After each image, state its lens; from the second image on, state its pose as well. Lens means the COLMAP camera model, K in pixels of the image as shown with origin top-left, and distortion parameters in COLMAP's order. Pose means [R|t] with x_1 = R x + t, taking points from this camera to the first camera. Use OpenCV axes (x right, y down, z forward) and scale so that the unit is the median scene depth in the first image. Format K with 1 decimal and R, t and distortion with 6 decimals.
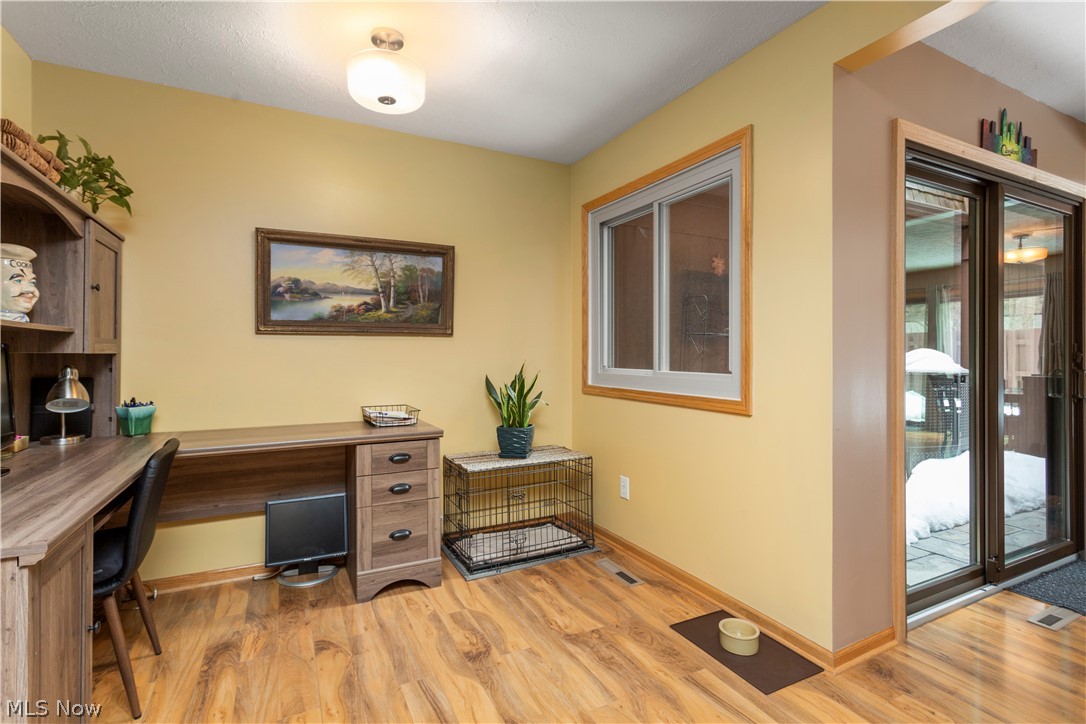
lens RADIAL K [[514.0, 0, 540.2], [0, 514.0, 353.5], [0, 0, 1]] dist [0.000511, 0.002519]
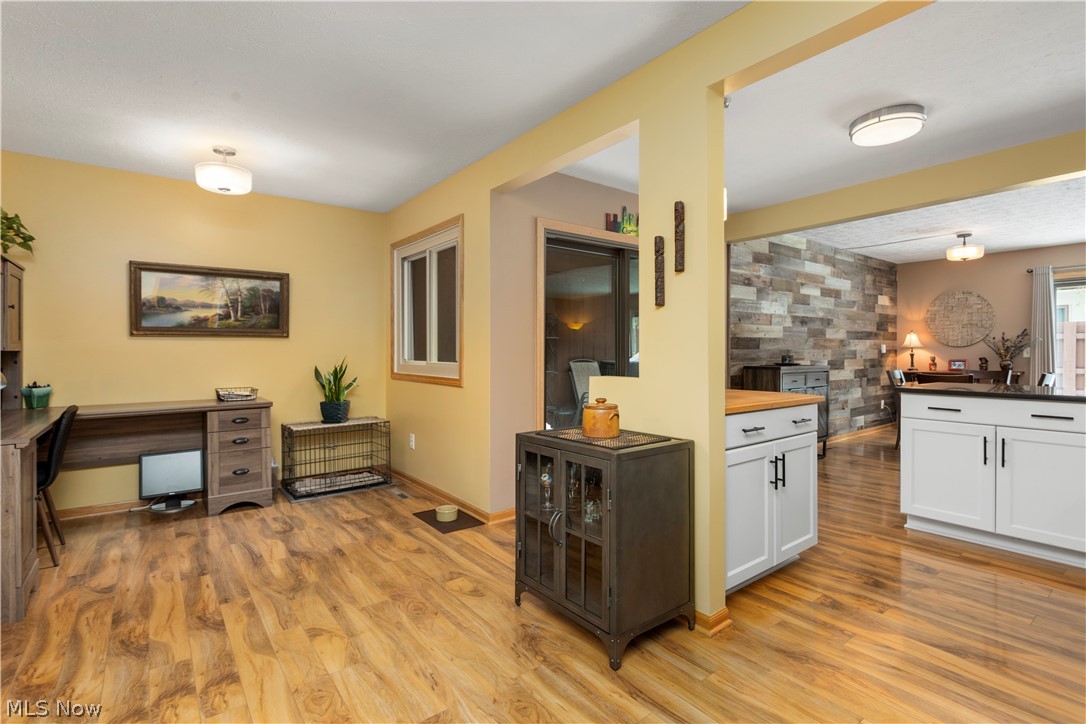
lens RADIAL K [[514.0, 0, 537.1], [0, 514.0, 354.2], [0, 0, 1]] dist [0.000511, 0.002519]
pose [[0.984361, -0.002728, 0.176142, 0.291047], [0.001302, 0.999965, 0.008212, -0.000103], [-0.176159, -0.007854, 0.984330, -0.575392]]
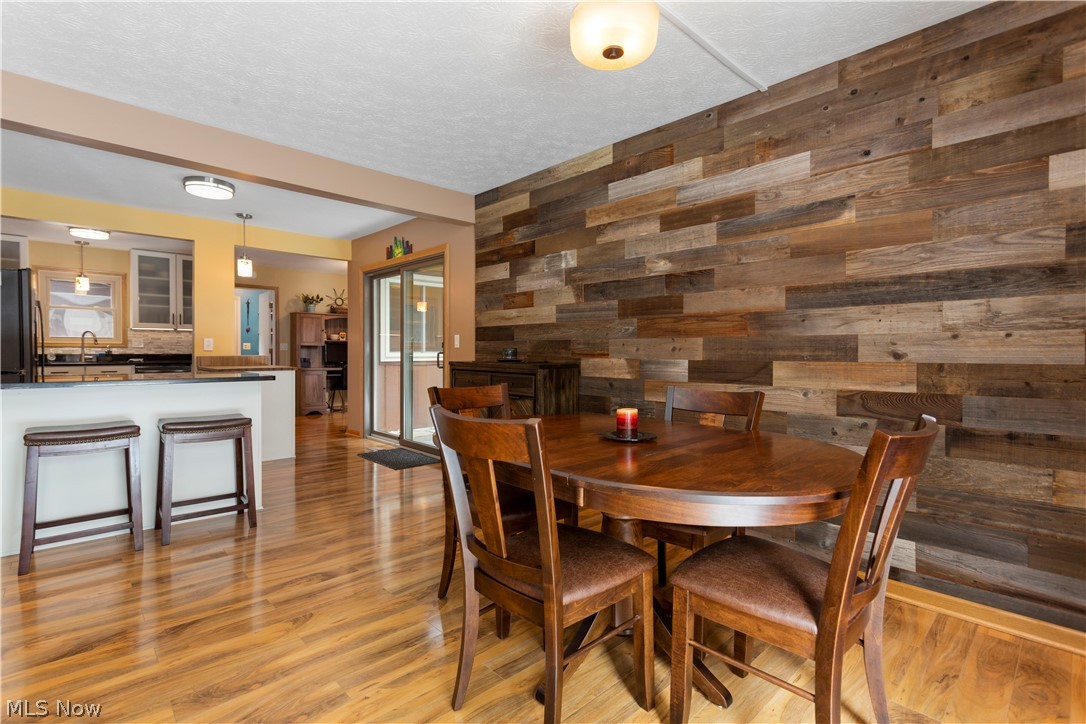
lens RADIAL K [[514.0, 0, 533.6], [0, 514.0, 357.3], [0, 0, 1]] dist [0.000511, 0.002519]
pose [[0.275871, 0.012410, -0.961114, 2.986662], [-0.001490, 0.999921, 0.012483, 0.028842], [0.961193, -0.002012, 0.275868, 0.877531]]
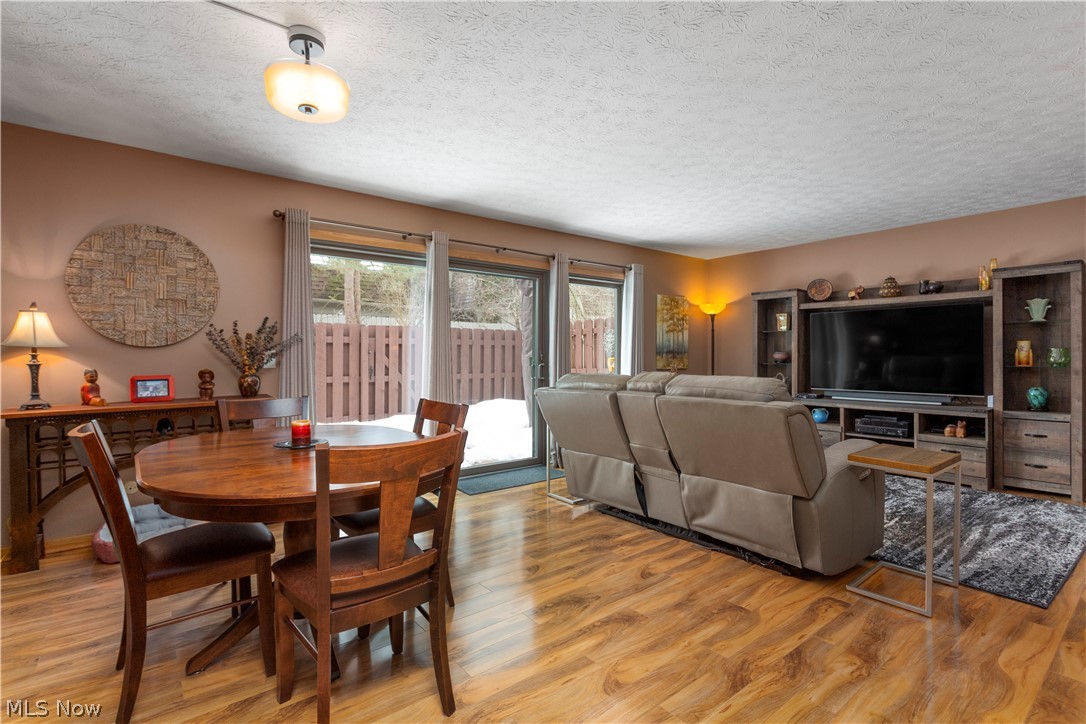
lens RADIAL K [[514.0, 0, 536.8], [0, 514.0, 356.1], [0, 0, 1]] dist [0.000511, 0.002519]
pose [[-0.191440, -0.000923, 0.981504, 1.528940], [-0.001957, 0.999998, 0.000559, 0.003820], [-0.981502, -0.001814, -0.191442, 0.979859]]
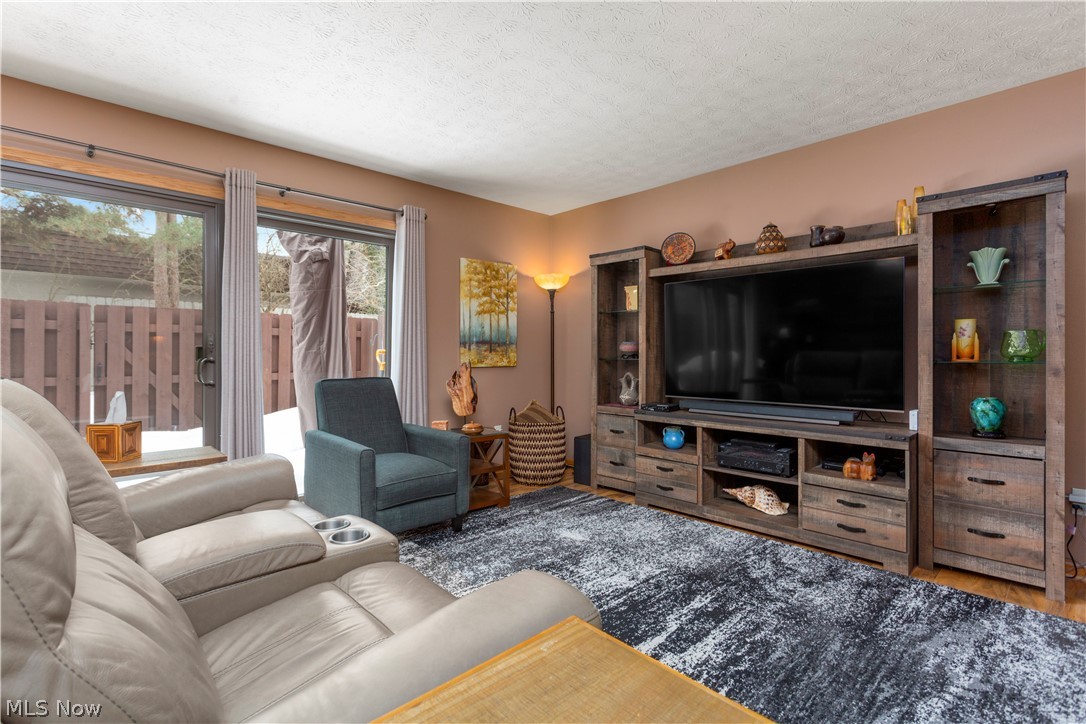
lens RADIAL K [[514.0, 0, 536.9], [0, 514.0, 356.5], [0, 0, 1]] dist [0.000511, 0.002519]
pose [[-0.278208, -0.003952, 0.960513, 2.118856], [-0.004184, 0.999987, 0.002903, 0.025073], [-0.960512, -0.003211, -0.278221, 0.212151]]
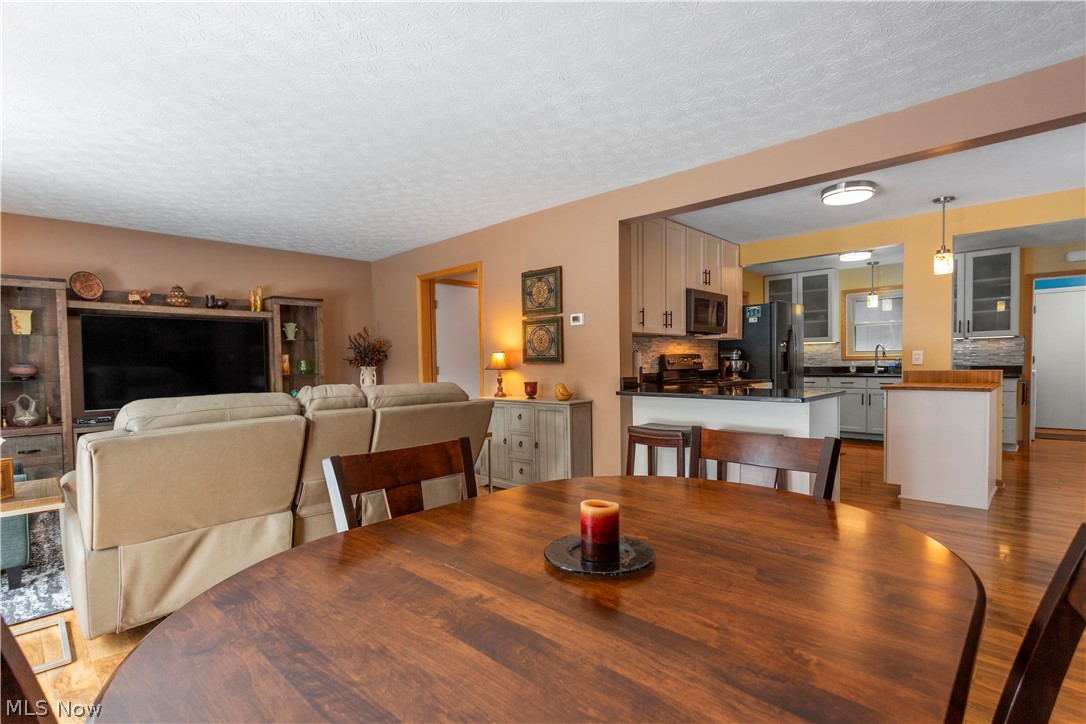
lens RADIAL K [[514.0, 0, 536.9], [0, 514.0, 381.7], [0, 0, 1]] dist [0.000511, 0.002519]
pose [[-0.949242, 0.025822, -0.313484, 2.511935], [0.015316, 0.999237, 0.035932, 0.004714], [0.314172, 0.029306, -0.948914, 1.485002]]
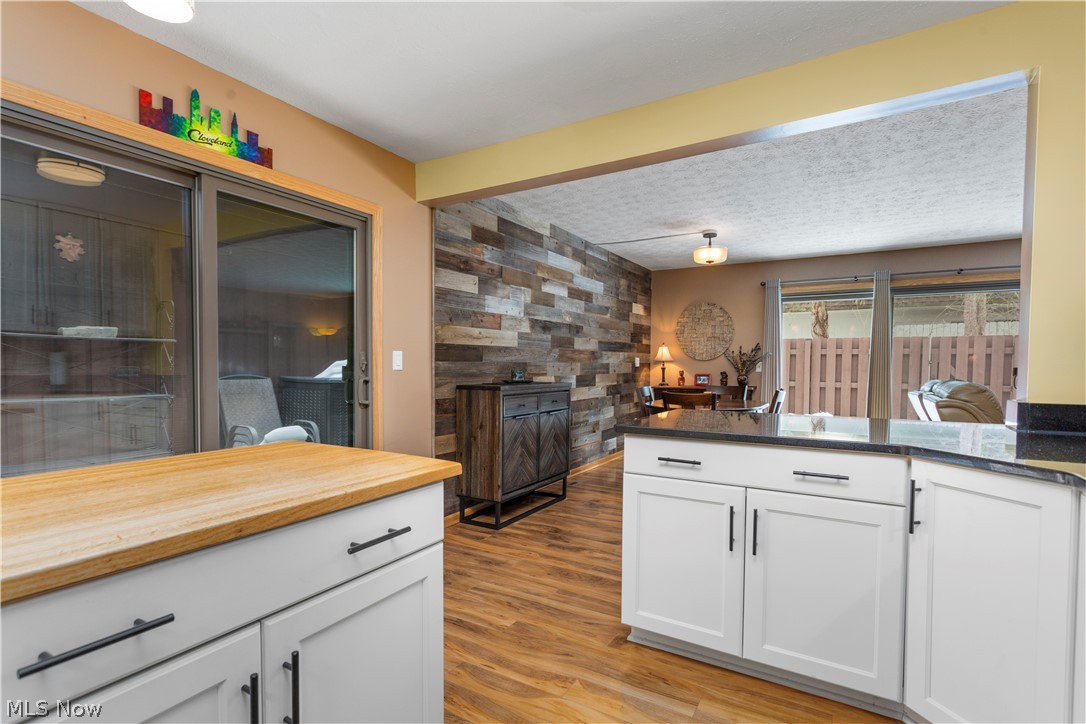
lens RADIAL K [[514.0, 0, 540.2], [0, 514.0, 382.6], [0, 0, 1]] dist [0.000511, 0.002519]
pose [[0.850925, -0.015221, 0.525067, 0.862375], [-0.006792, 0.999178, 0.039972, -0.001203], [-0.525244, -0.037579, 0.850122, -0.095830]]
